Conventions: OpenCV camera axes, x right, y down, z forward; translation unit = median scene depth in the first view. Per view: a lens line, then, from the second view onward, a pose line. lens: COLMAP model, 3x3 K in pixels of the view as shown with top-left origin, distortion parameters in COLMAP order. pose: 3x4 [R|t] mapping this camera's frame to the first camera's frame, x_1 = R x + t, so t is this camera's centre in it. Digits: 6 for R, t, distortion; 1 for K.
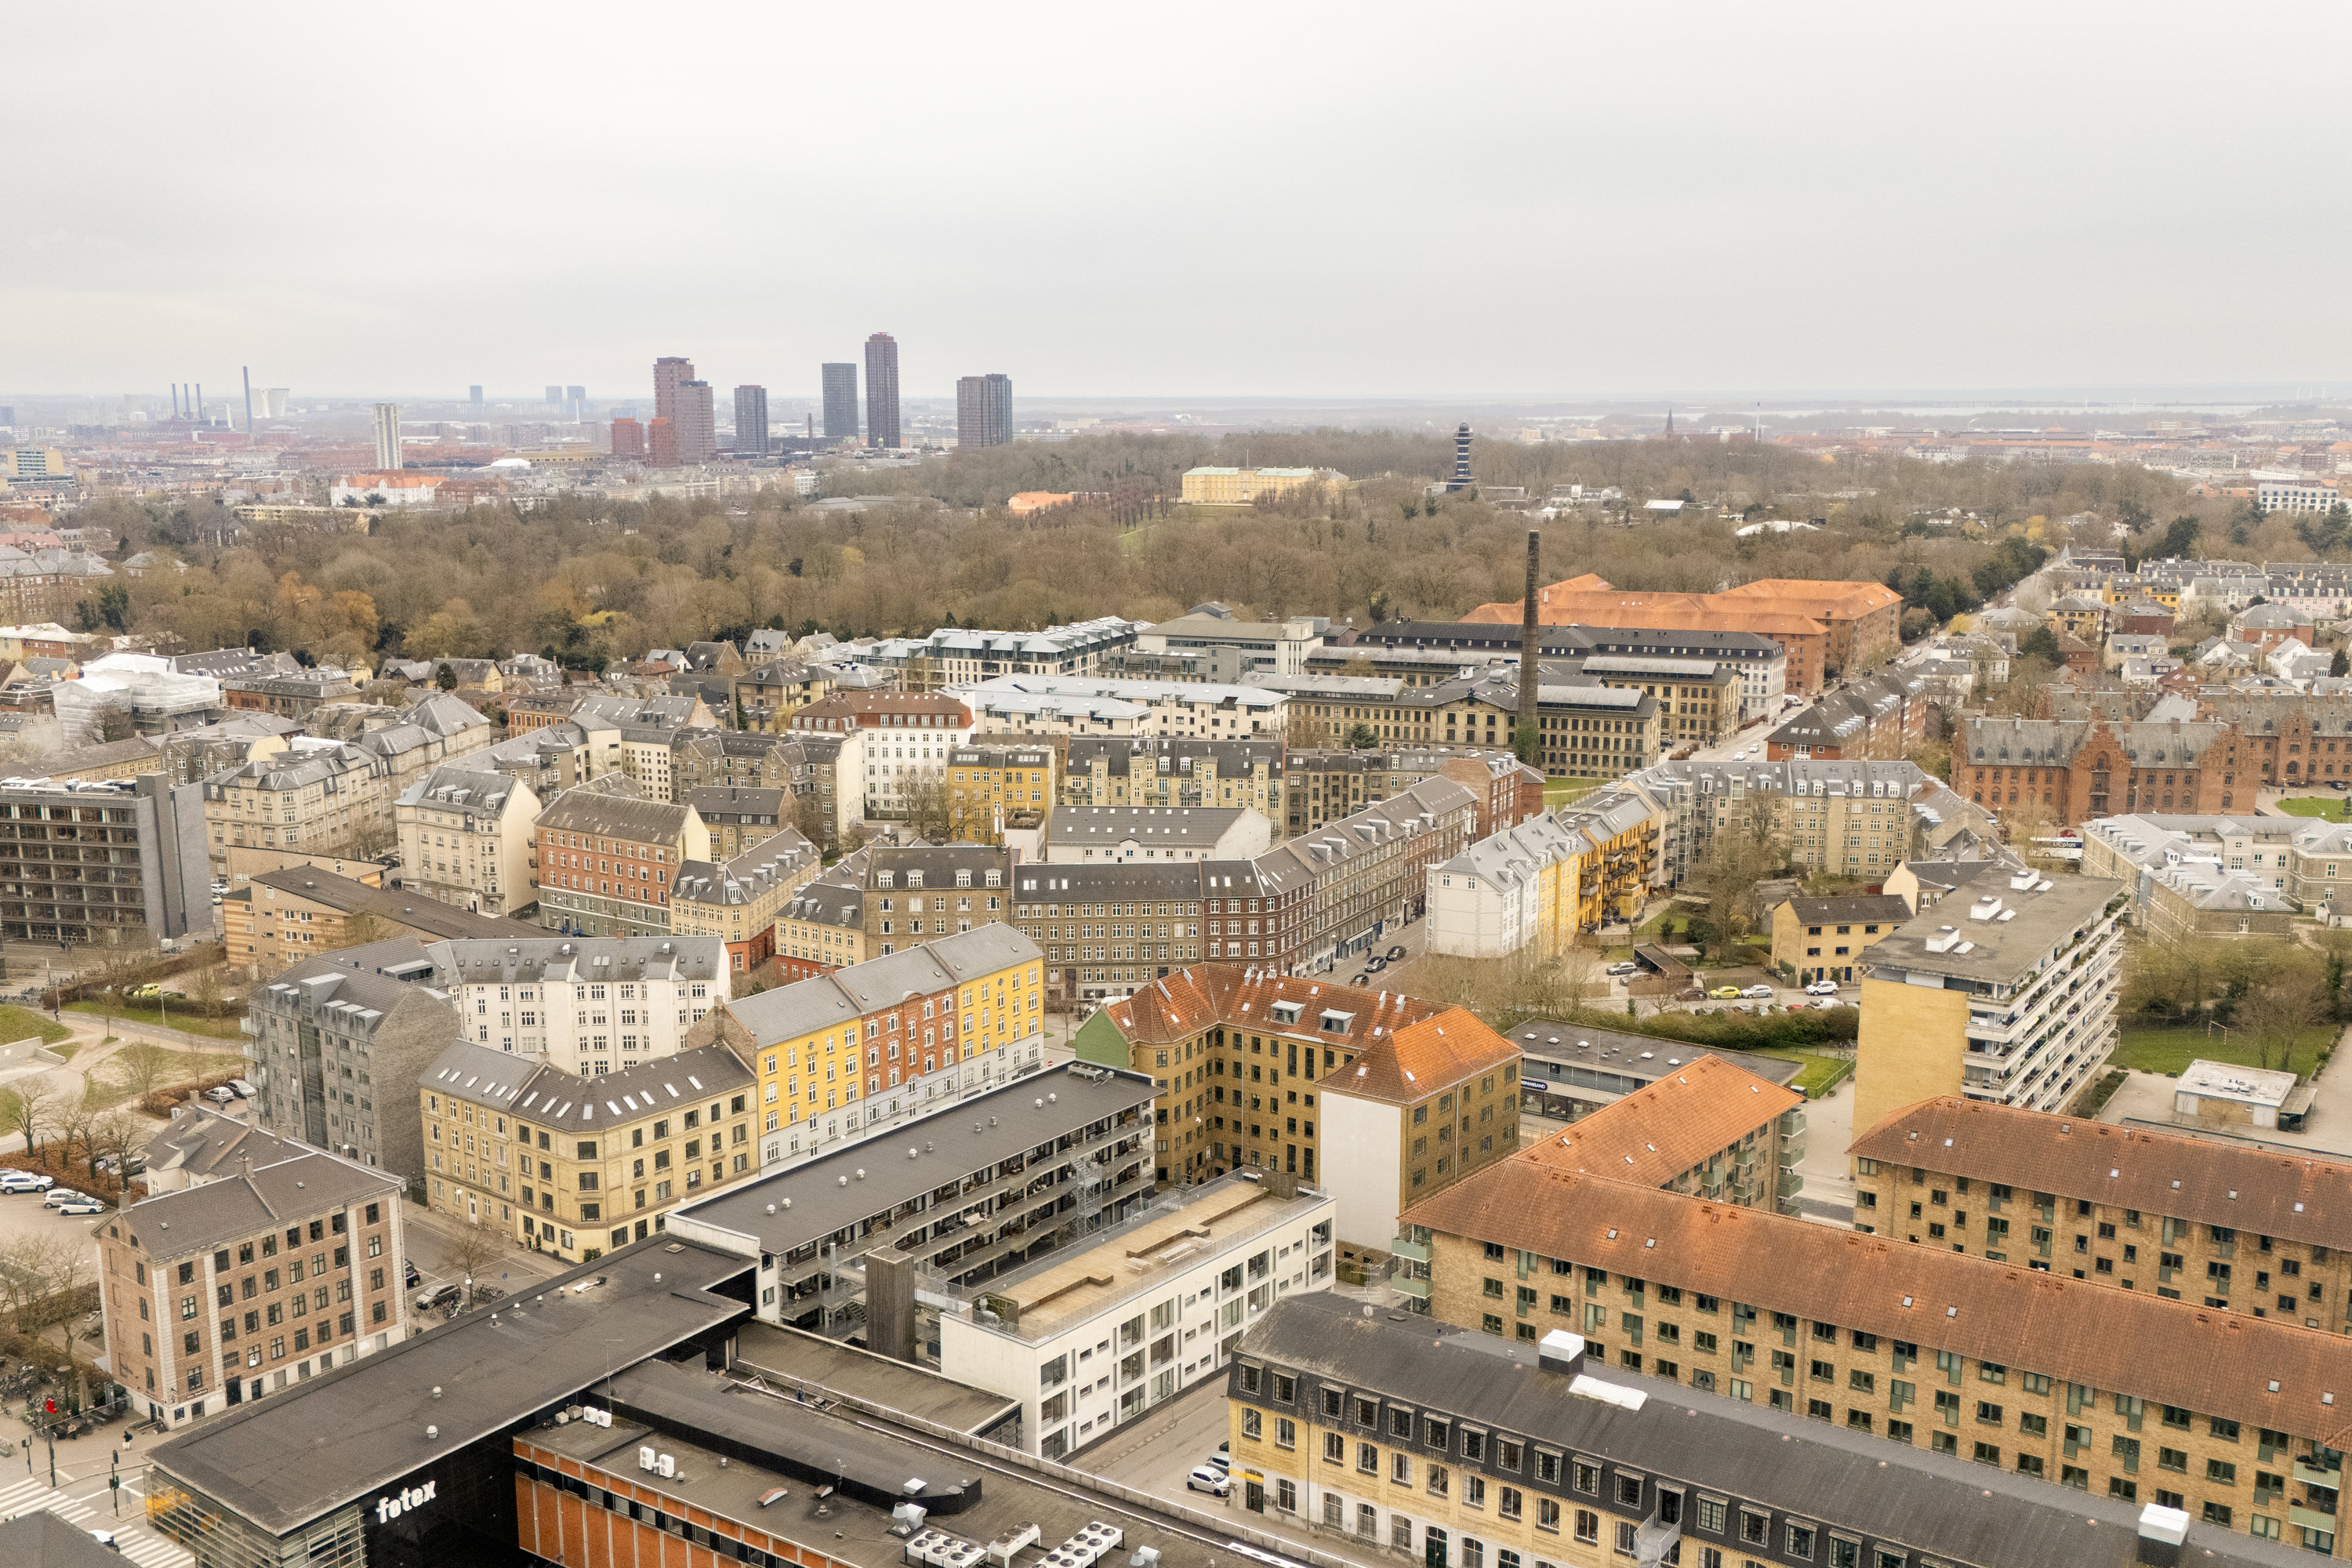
lens RADIAL K [[2238.9, 0, 1181.2], [0, 2238.9, 838.9], [0, 0, 1]] dist [0.130848, -0.249960]
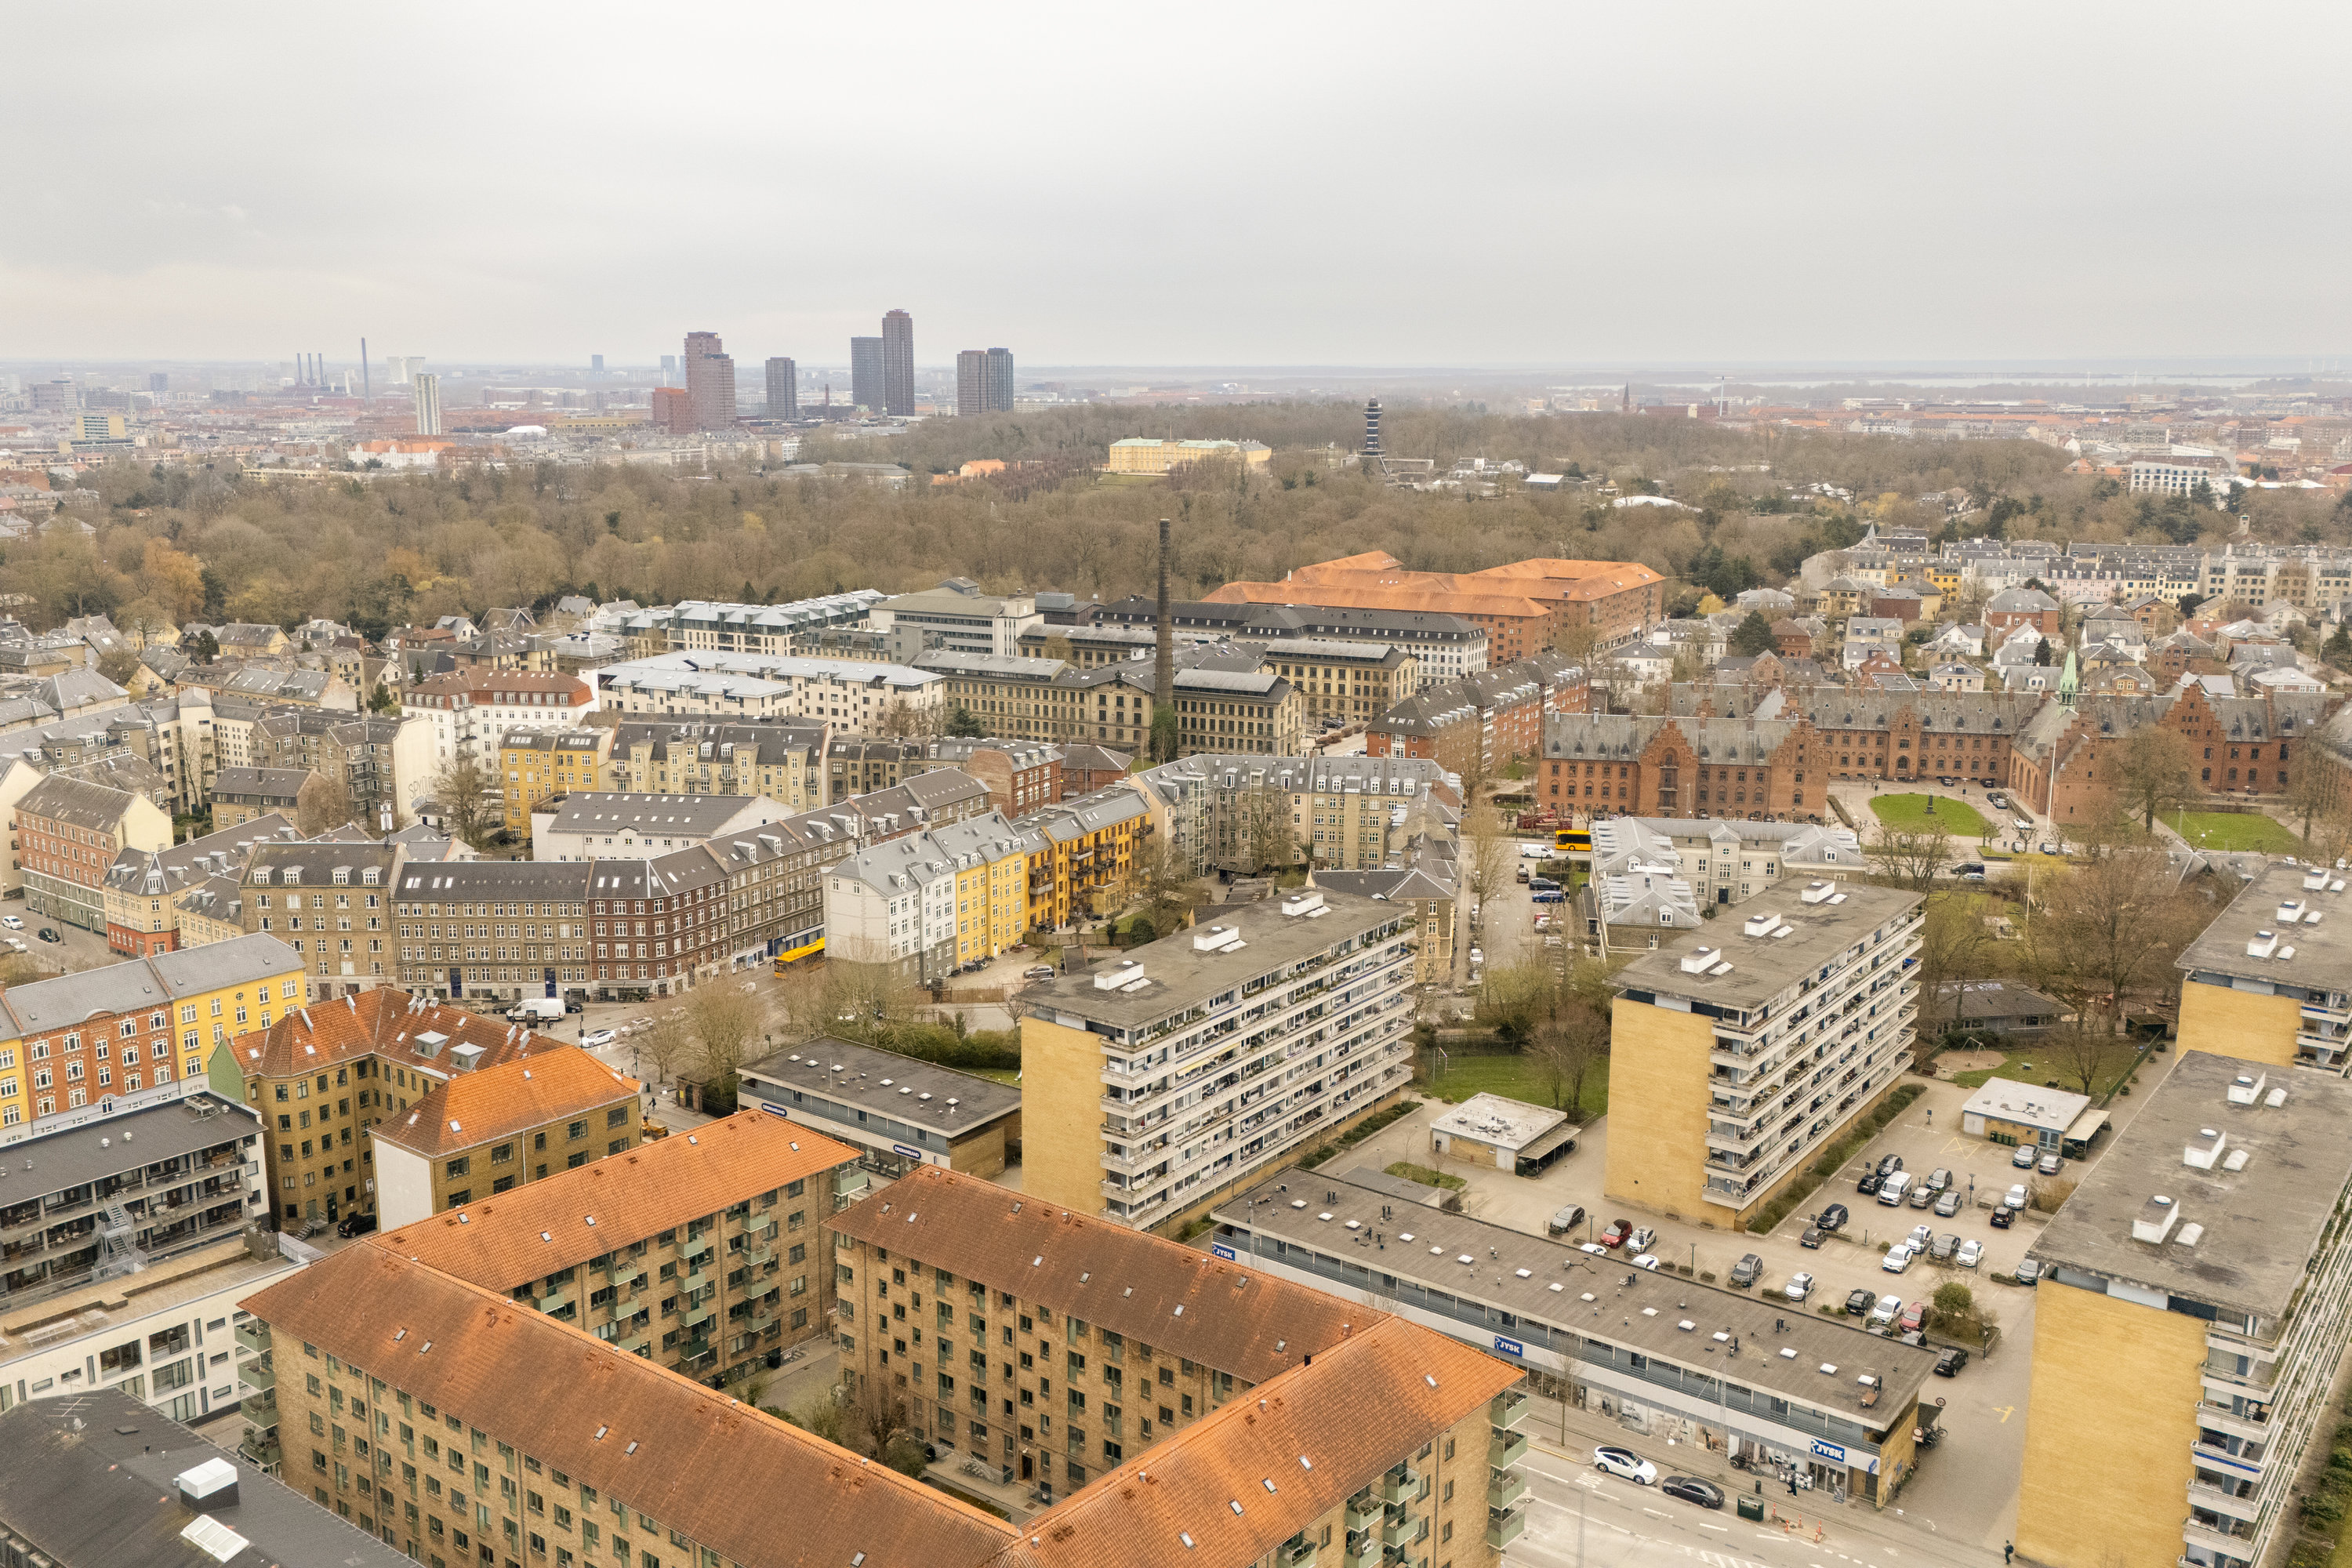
lens RADIAL K [[2072.3, 0, 1148.8], [0, 2072.3, 779.8], [0, 0, 1]] dist [0.076705, -0.059637]
pose [[0.998616, 0.014543, -0.050544, 0.248966], [-0.014399, 0.999891, 0.003205, -0.026840], [0.050586, -0.002472, 0.998717, 0.076294]]
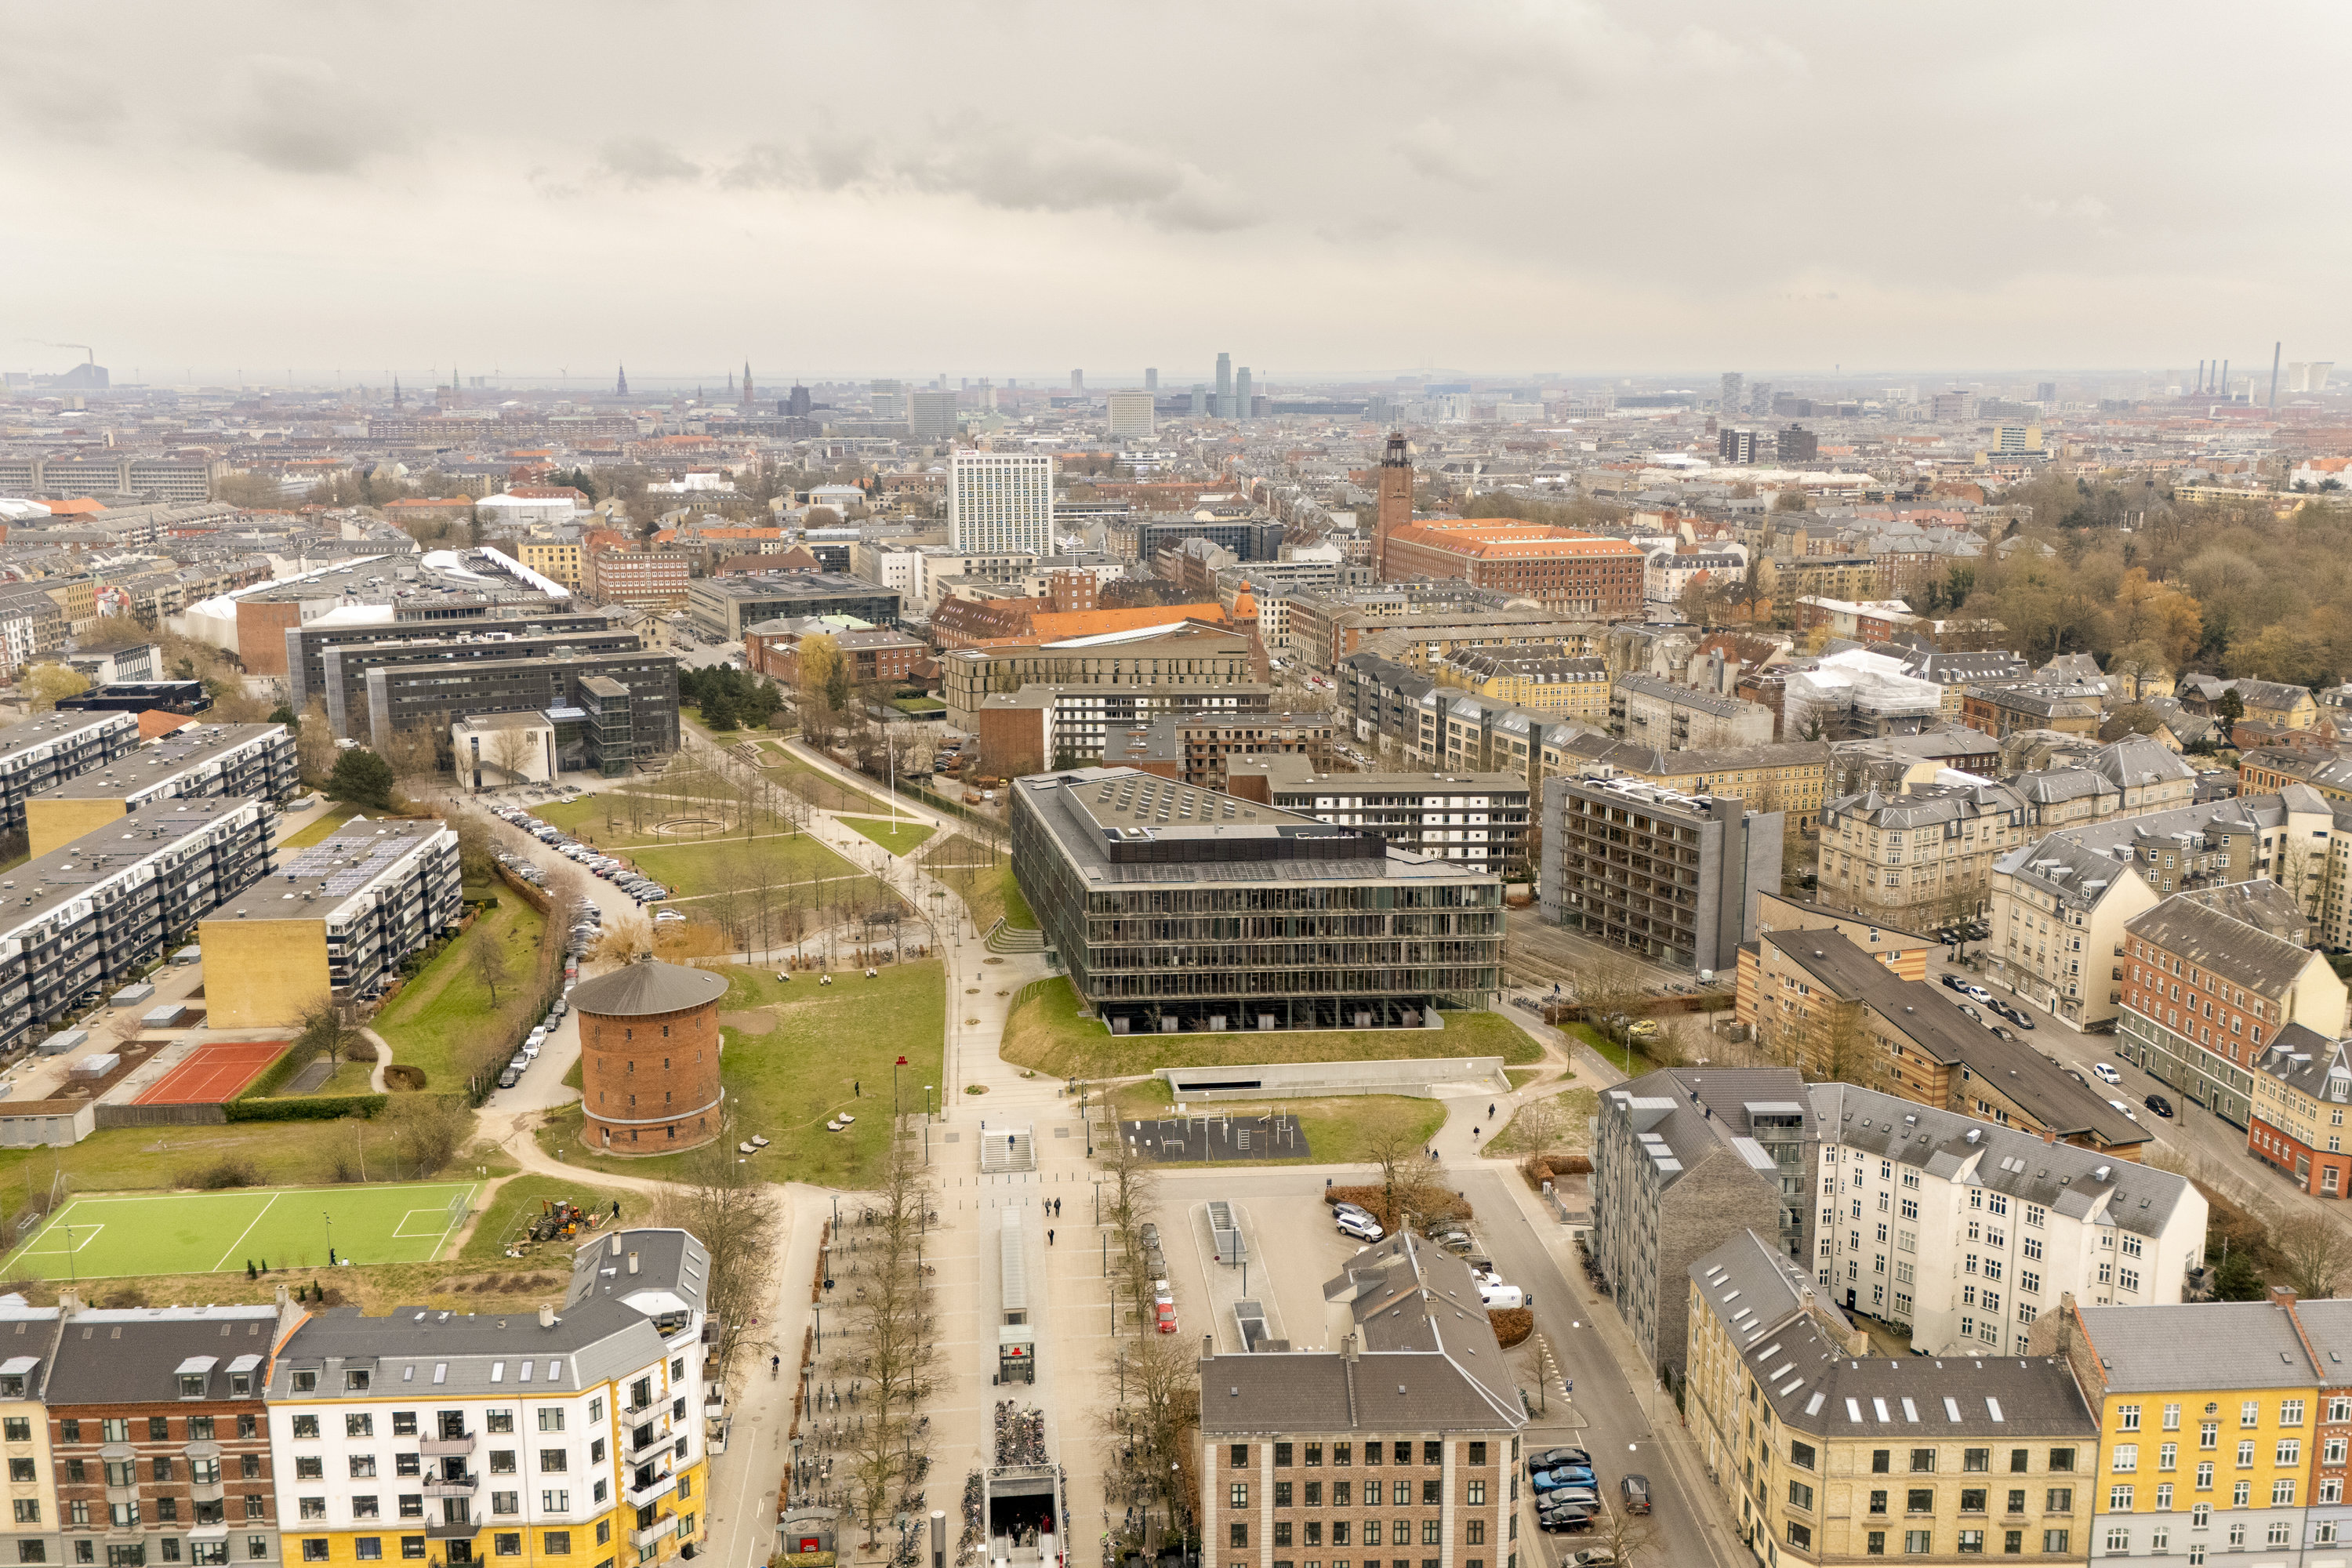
lens RADIAL K [[2072.3, 0, 1148.8], [0, 2072.3, 779.8], [0, 0, 1]] dist [0.076705, -0.059637]
pose [[0.640250, 0.151905, -0.752997, 0.047992], [-0.151388, 0.985980, 0.070185, -0.054986], [0.753101, 0.069059, 0.654270, 0.215232]]
